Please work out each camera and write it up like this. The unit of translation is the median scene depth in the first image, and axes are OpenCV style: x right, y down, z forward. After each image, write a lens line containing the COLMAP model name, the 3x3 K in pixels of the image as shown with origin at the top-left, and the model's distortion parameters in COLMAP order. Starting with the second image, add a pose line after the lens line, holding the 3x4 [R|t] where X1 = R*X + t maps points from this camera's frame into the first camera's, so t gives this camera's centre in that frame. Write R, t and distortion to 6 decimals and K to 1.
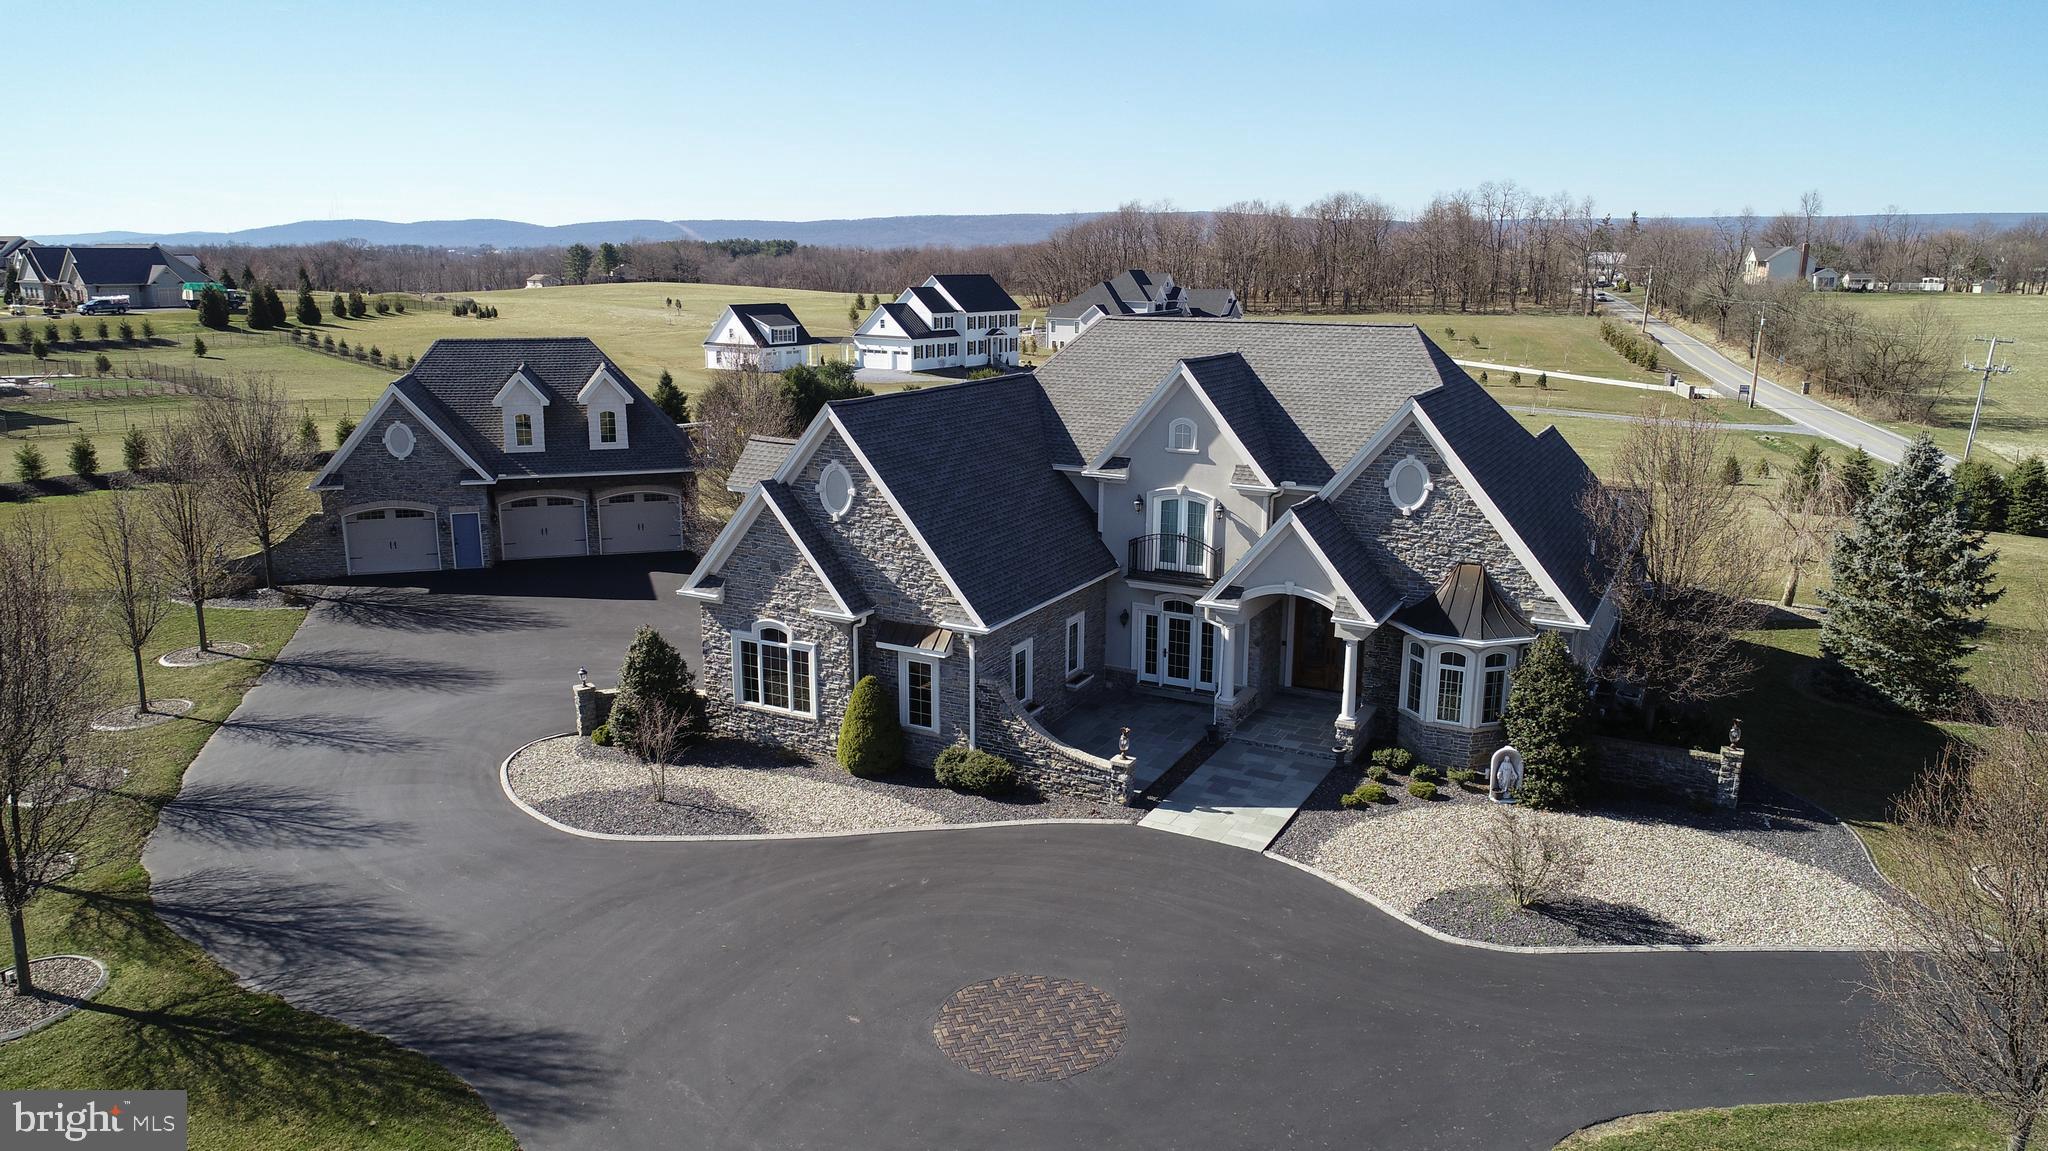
lens RADIAL K [[1374.7, 0, 1010.6], [0, 1374.7, 592.4], [0, 0, 1]] dist [-0.001558, -0.001274]
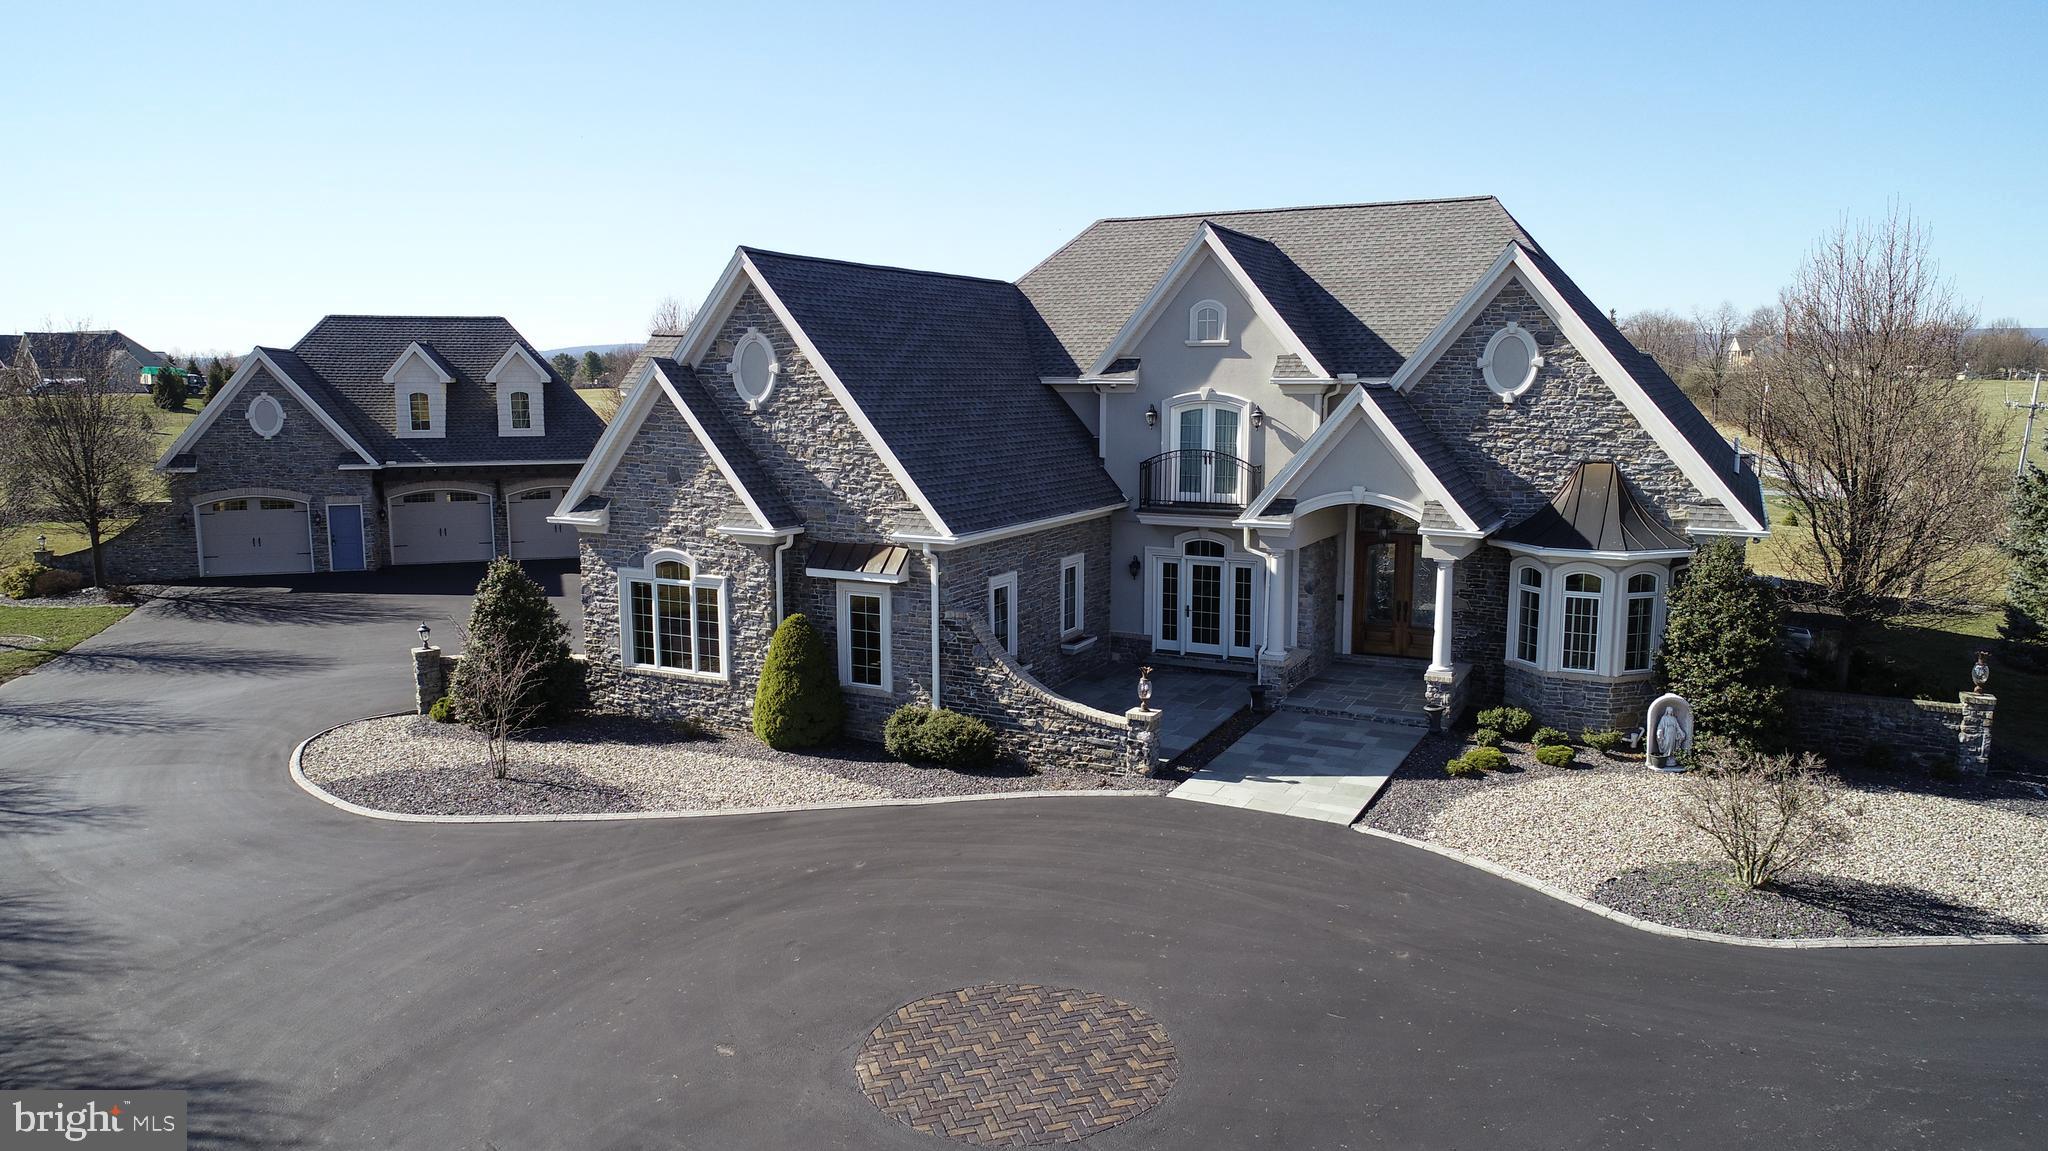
lens RADIAL K [[1374.7, 0, 1006.4], [0, 1374.7, 578.8], [0, 0, 1]] dist [-0.001558, -0.001274]
pose [[0.999941, -0.007853, 0.007440, 0.004605], [0.008506, 0.995709, -0.092145, 0.106840], [-0.006684, 0.092202, 0.995718, 0.250834]]
